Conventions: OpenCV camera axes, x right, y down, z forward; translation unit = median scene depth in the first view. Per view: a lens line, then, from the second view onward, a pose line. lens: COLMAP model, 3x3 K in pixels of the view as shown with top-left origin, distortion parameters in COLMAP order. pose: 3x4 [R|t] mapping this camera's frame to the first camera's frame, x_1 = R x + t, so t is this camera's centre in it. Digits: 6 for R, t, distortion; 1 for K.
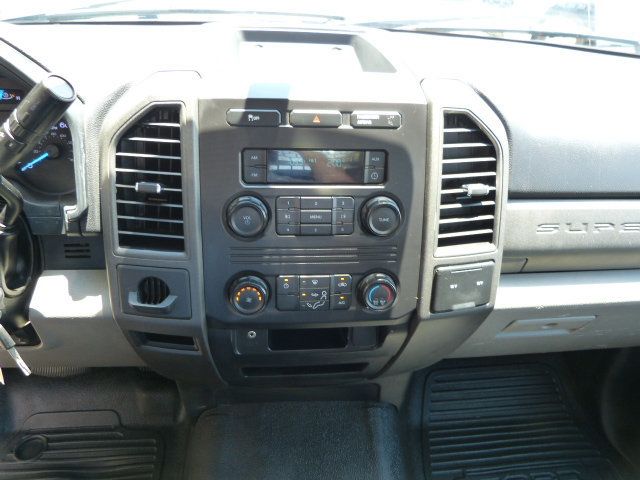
lens RADIAL K [[503.5, 0, 320.0], [0, 503.5, 240.0], [0, 0, 1]] dist [-0.043723, 0.006714]
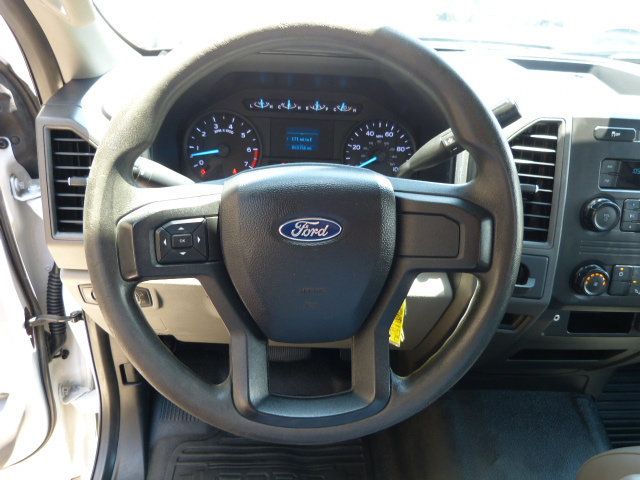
lens RADIAL K [[503.5, 0, 320.0], [0, 503.5, 240.0], [0, 0, 1]] dist [-0.043723, 0.006714]
pose [[0.998275, 0.032785, -0.048700, -0.757623], [-0.034412, 0.998864, -0.032957, 0.077043], [0.047564, 0.034576, 0.998270, -0.225318]]
